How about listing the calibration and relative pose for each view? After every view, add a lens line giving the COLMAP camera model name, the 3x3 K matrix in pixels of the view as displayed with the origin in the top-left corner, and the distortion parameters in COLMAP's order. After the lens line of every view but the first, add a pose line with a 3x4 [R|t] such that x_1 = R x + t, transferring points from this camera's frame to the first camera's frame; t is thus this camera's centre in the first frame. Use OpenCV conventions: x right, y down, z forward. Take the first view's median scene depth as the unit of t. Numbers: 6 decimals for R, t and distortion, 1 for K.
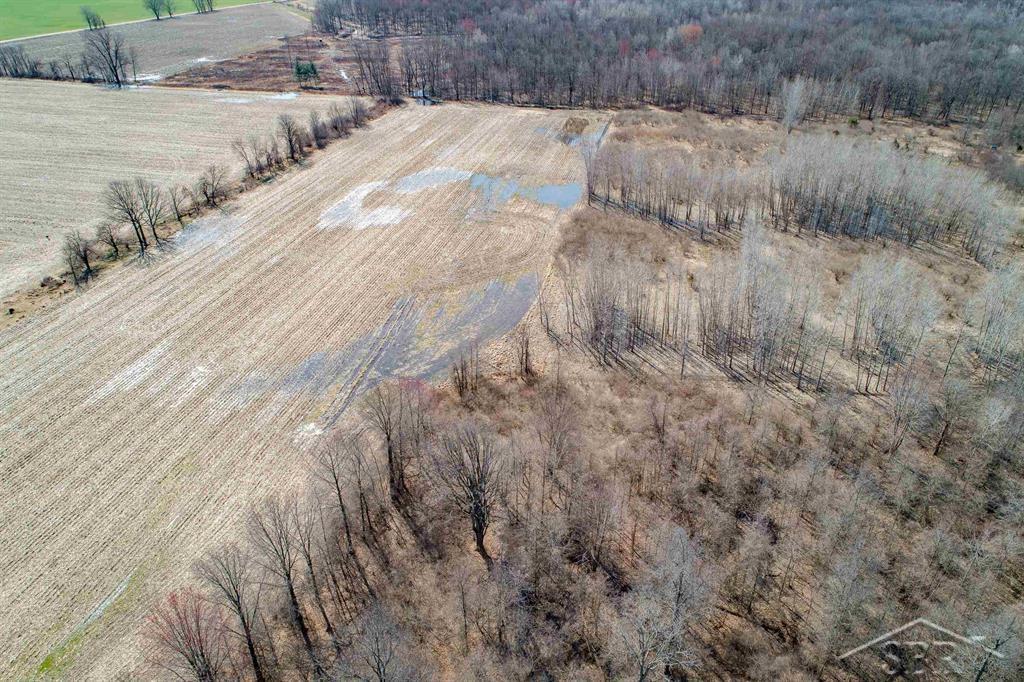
lens RADIAL K [[679.7, 0, 513.0], [0, 679.7, 343.0], [0, 0, 1]] dist [0.022912, 0.008367]
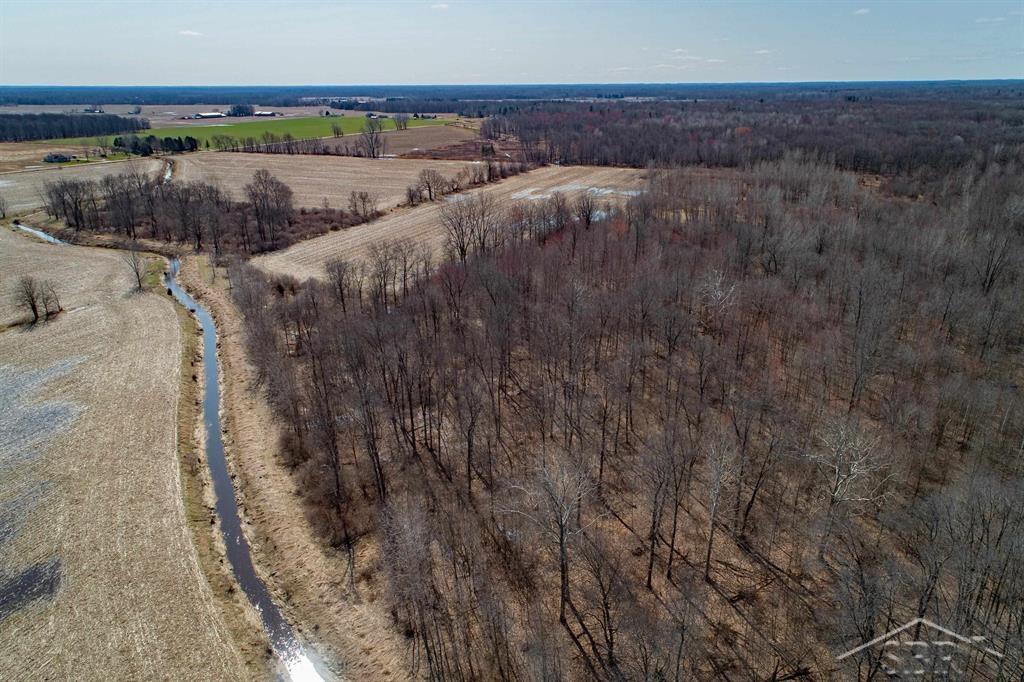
lens RADIAL K [[679.7, 0, 513.0], [0, 679.7, 343.0], [0, 0, 1]] dist [0.022912, 0.008367]
pose [[0.986182, 0.054262, -0.156528, 0.033367], [-0.080762, 0.982429, -0.168260, 0.340035], [0.144647, 0.178576, 0.973236, -0.506461]]
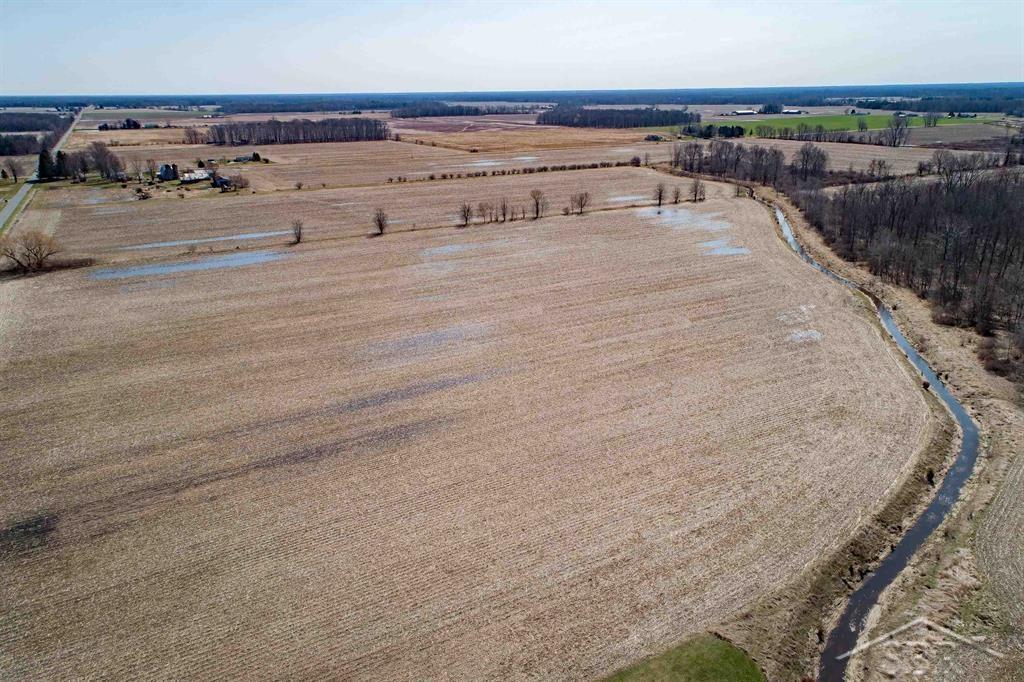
lens RADIAL K [[679.7, 0, 513.0], [0, 679.7, 343.0], [0, 0, 1]] dist [0.022912, 0.008367]
pose [[0.659825, 0.258461, -0.705570, 0.228260], [-0.380168, 0.924765, -0.016764, 0.617464], [0.648153, 0.279296, 0.708442, -0.963726]]
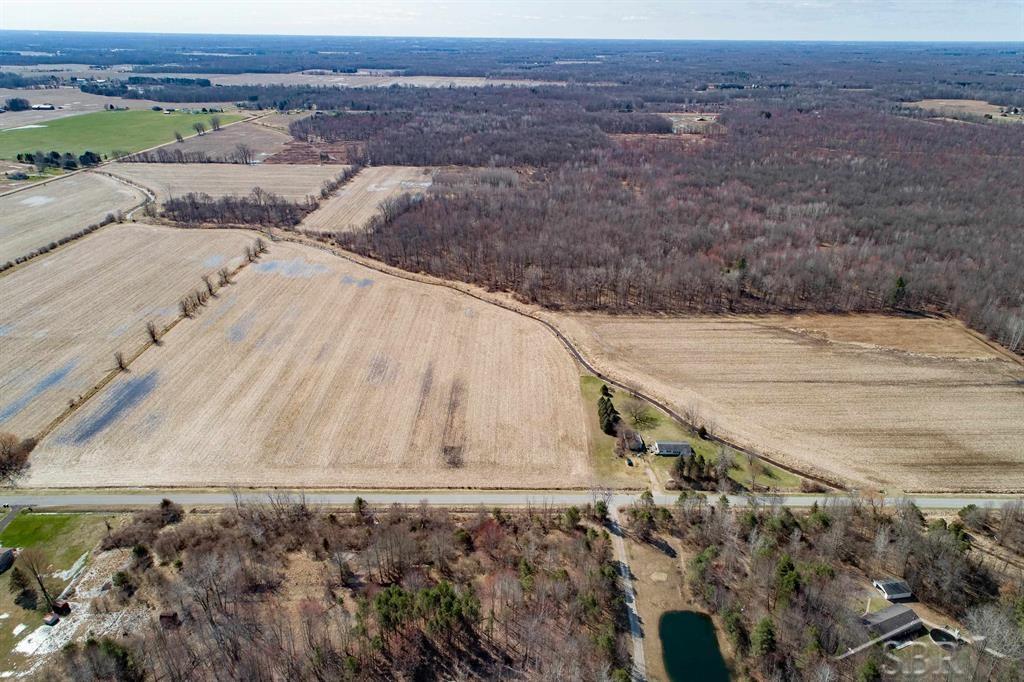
lens RADIAL K [[679.7, 0, 513.0], [0, 679.7, 343.0], [0, 0, 1]] dist [0.022912, 0.008367]
pose [[0.976562, -0.079990, 0.199823, -0.188279], [0.102391, 0.989251, -0.104398, 0.730743], [-0.189324, 0.122411, 0.974255, -1.779488]]
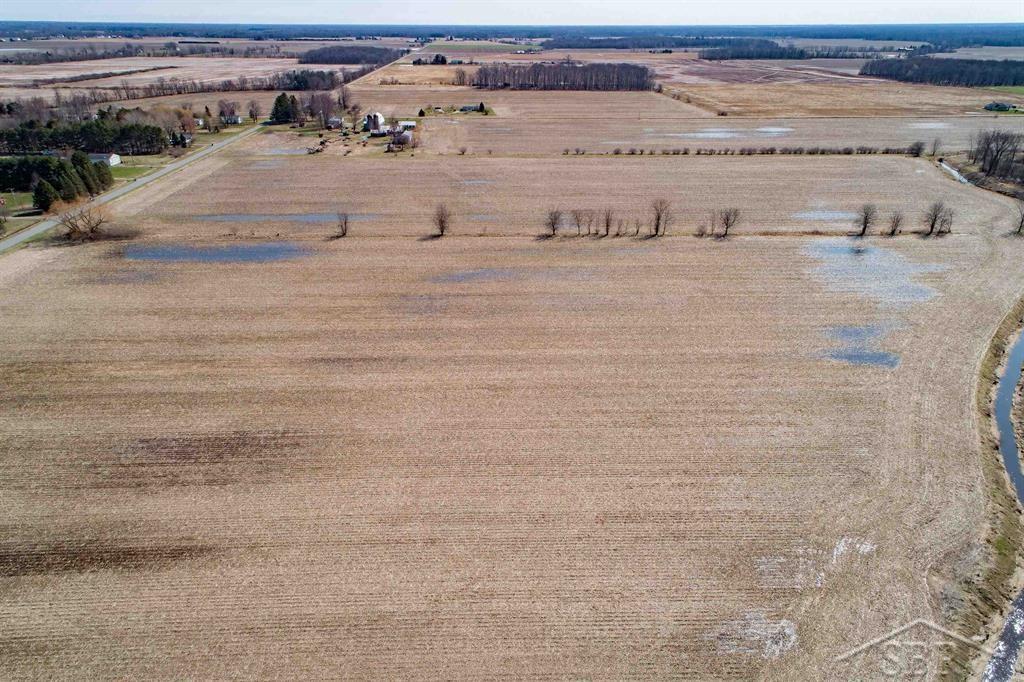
lens RADIAL K [[679.7, 0, 513.0], [0, 679.7, 343.0], [0, 0, 1]] dist [0.022912, 0.008367]
pose [[0.251642, 0.416495, -0.873618, 0.167104], [-0.504499, 0.826776, 0.248844, 0.404737], [0.825928, 0.378119, 0.418173, -0.681911]]
